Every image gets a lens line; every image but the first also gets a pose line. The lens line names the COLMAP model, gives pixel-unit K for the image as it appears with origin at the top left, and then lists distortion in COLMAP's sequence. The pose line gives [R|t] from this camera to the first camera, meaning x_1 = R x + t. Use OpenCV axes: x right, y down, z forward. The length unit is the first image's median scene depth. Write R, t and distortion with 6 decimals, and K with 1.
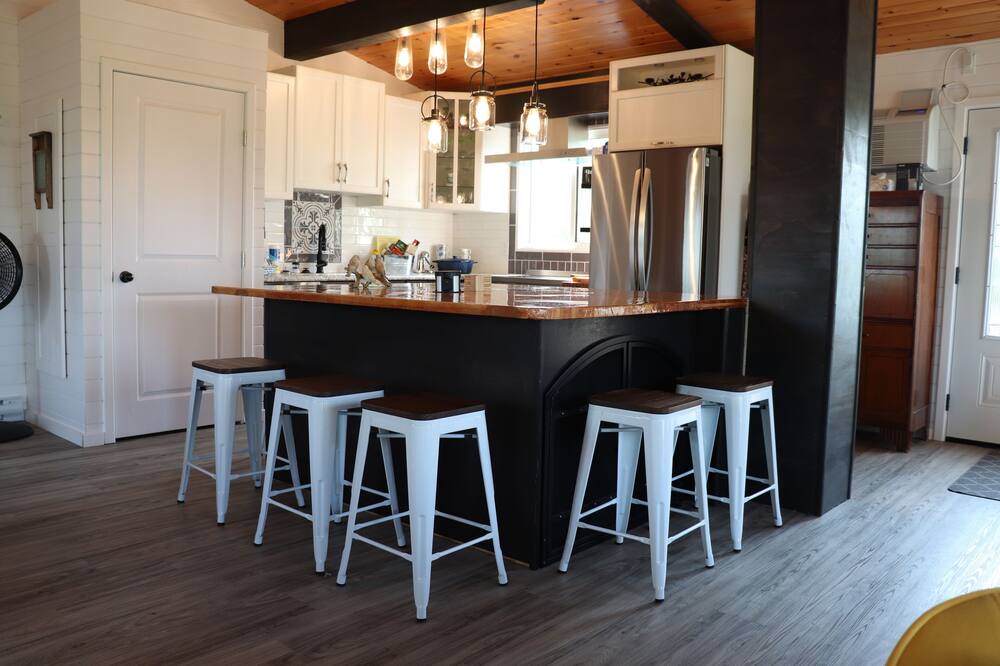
lens RADIAL K [[835.3, 0, 501.2], [0, 835.3, 332.1], [0, 0, 1]] dist [-0.108686, -0.002105]
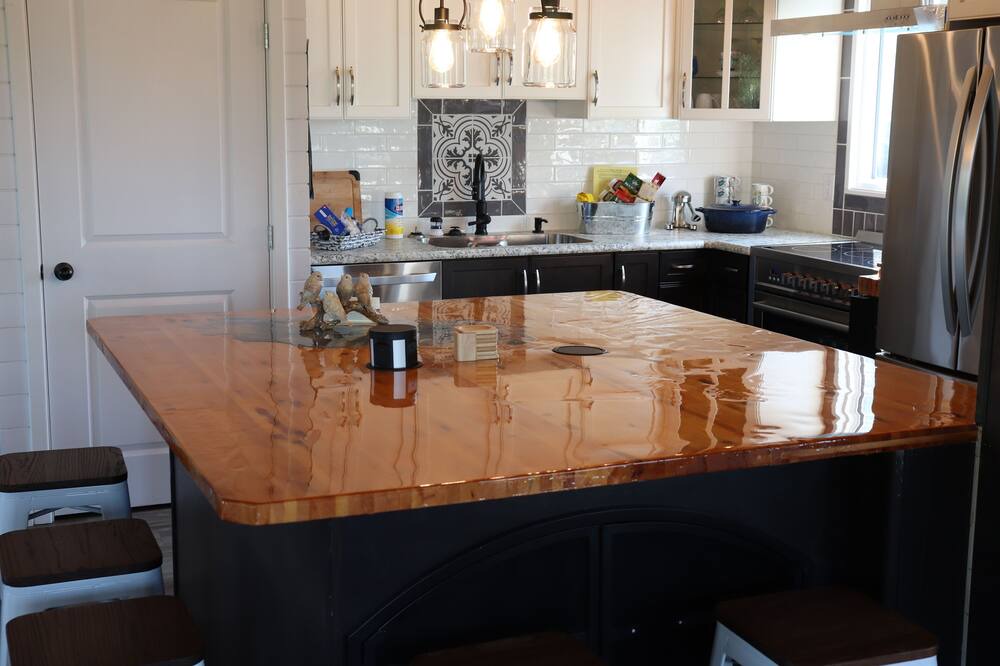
lens RADIAL K [[1337.9, 0, 500.0], [0, 1337.9, 331.8], [0, 0, 1]] dist [0.042863, 0.000000]
pose [[0.902418, 0.060390, -0.426609, 0.209444], [-0.027418, 0.996171, 0.083018, -0.081140], [0.429989, -0.063220, 0.900618, 0.131724]]
